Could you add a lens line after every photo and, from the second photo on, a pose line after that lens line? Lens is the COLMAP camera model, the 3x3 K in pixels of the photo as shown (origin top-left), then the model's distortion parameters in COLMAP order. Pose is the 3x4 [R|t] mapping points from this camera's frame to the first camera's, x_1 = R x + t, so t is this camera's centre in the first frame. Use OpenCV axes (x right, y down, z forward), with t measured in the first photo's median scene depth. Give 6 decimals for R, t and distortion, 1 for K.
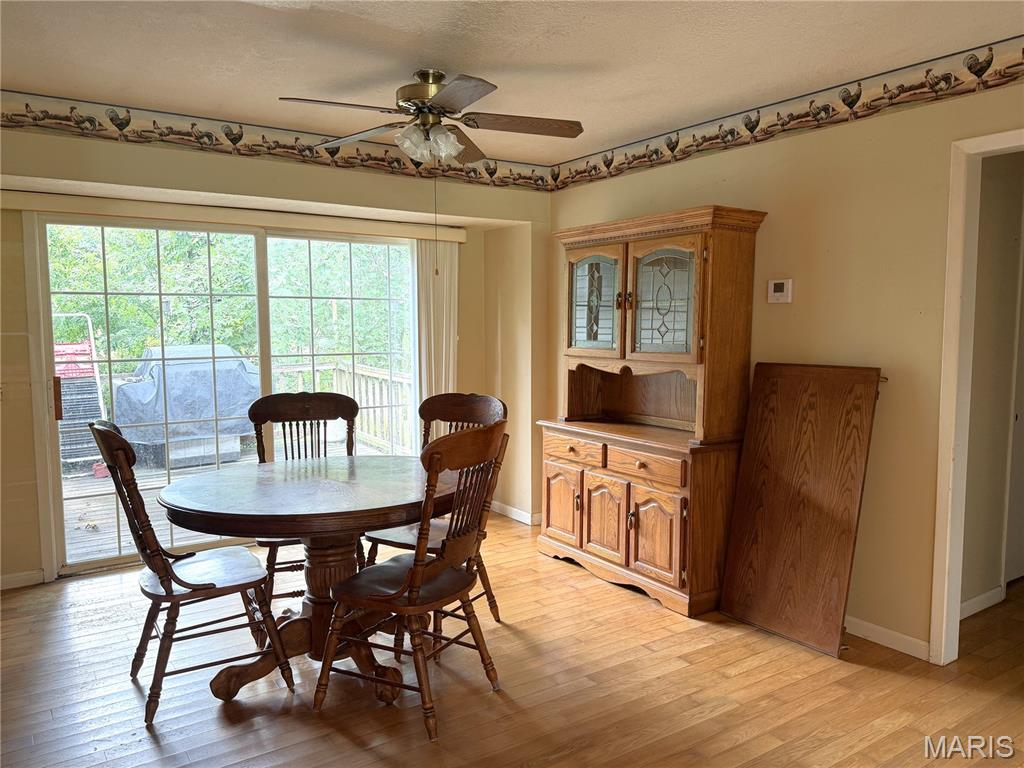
lens RADIAL K [[747.7, 0, 518.7], [0, 747.7, 386.0], [0, 0, 1]] dist [0.079986, -0.126400]
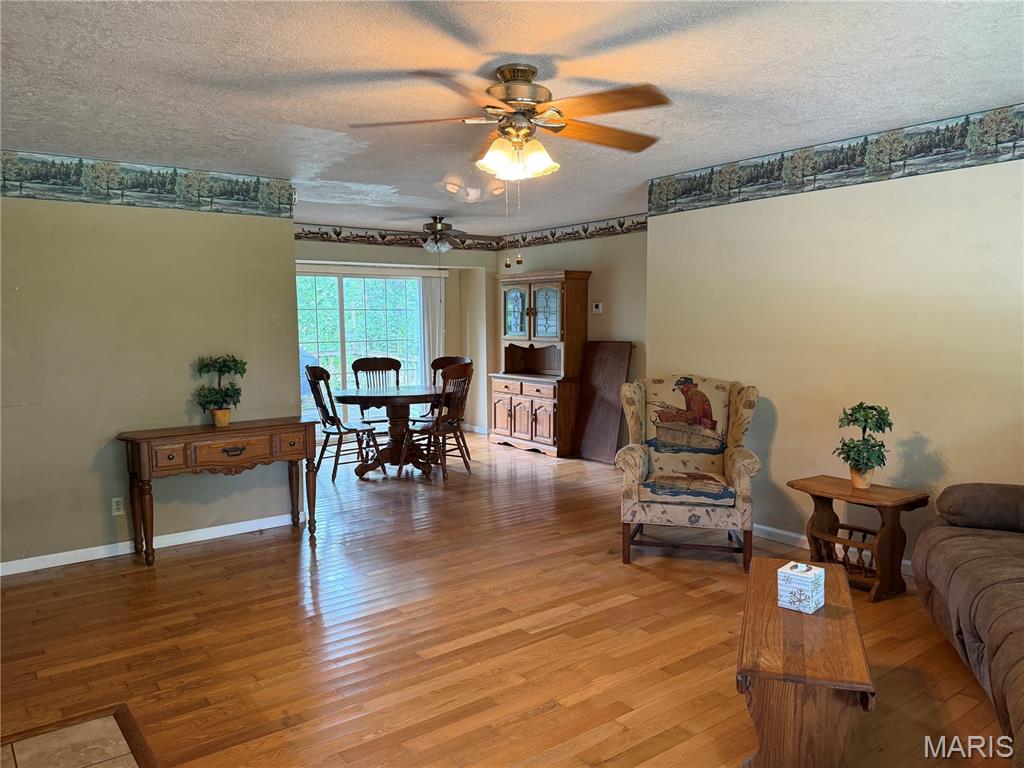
lens RADIAL K [[747.5, 0, 514.6], [0, 747.5, 378.4], [0, 0, 1]] dist [0.074763, -0.137784]
pose [[0.999203, -0.011372, 0.038268, 0.019483], [0.011448, 0.999933, -0.001782, 0.070426], [-0.038245, 0.002219, 0.999266, -1.022936]]
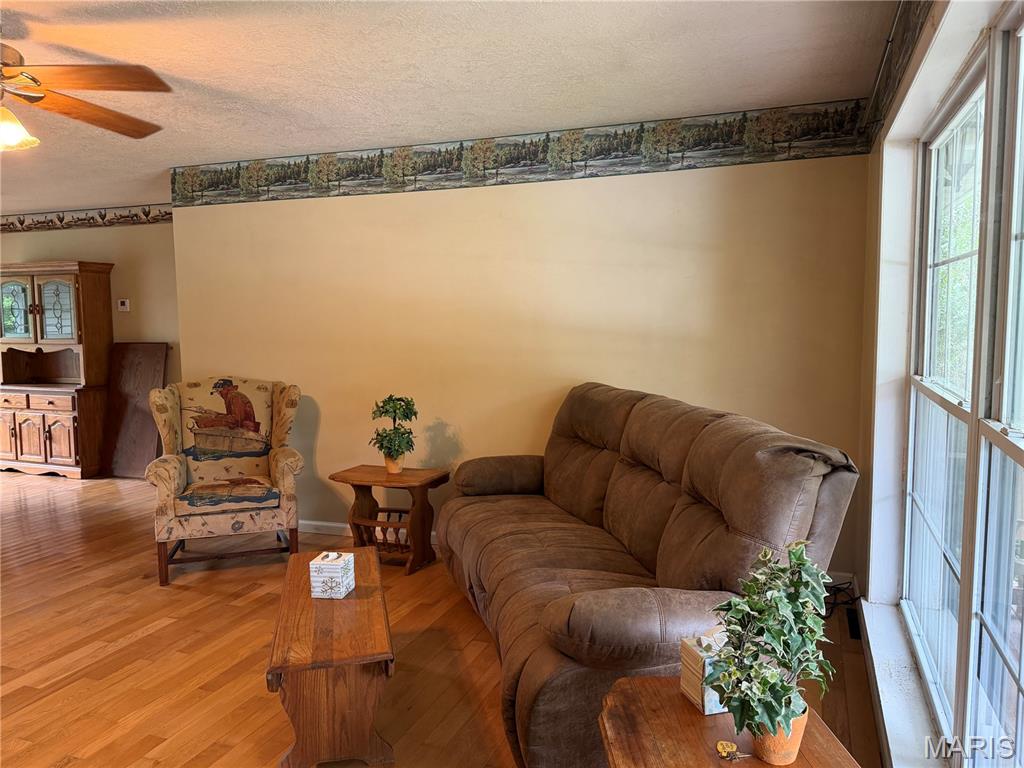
lens RADIAL K [[747.7, 0, 518.7], [0, 747.7, 386.0], [0, 0, 1]] dist [0.079986, -0.126400]
pose [[0.813453, -0.064383, 0.578056, 0.031789], [0.057210, 0.997892, 0.030637, 0.070071], [-0.578810, 0.008148, 0.815422, -1.030800]]
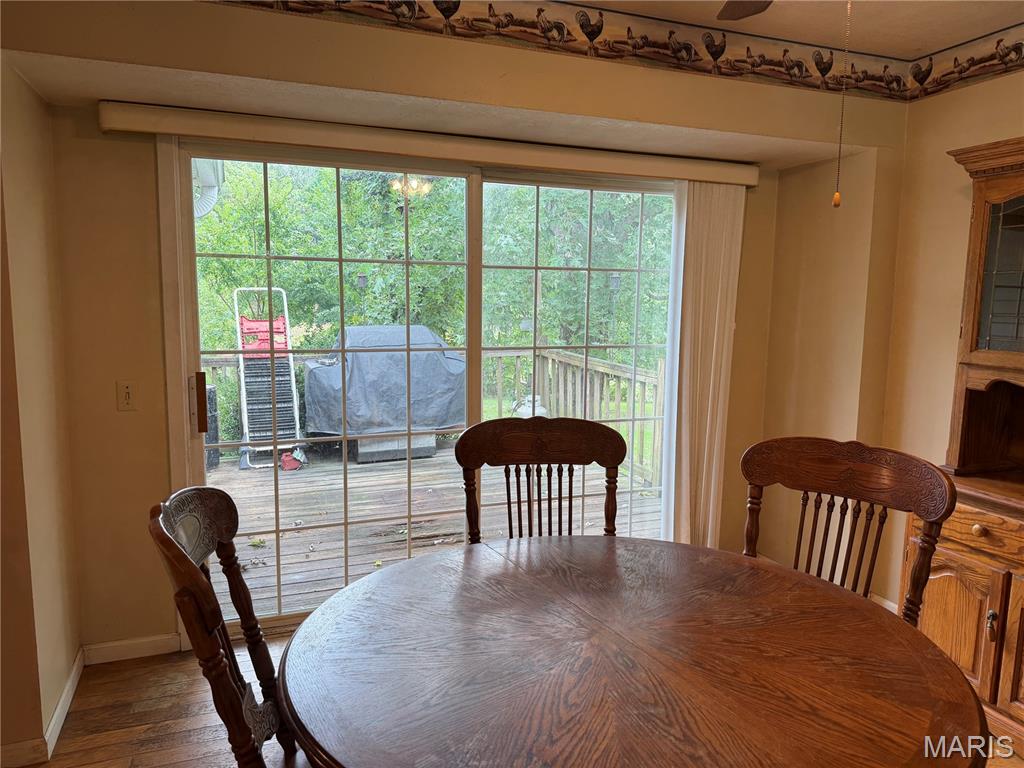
lens RADIAL K [[713.1, 0, 512.4], [0, 713.1, 370.9], [0, 0, 1]] dist [0.003352, -0.023500]
pose [[0.968051, 0.038999, -0.247703, -0.154944], [-0.034679, 0.999161, 0.021780, -0.038757], [0.248345, -0.012494, 0.968591, 0.409925]]
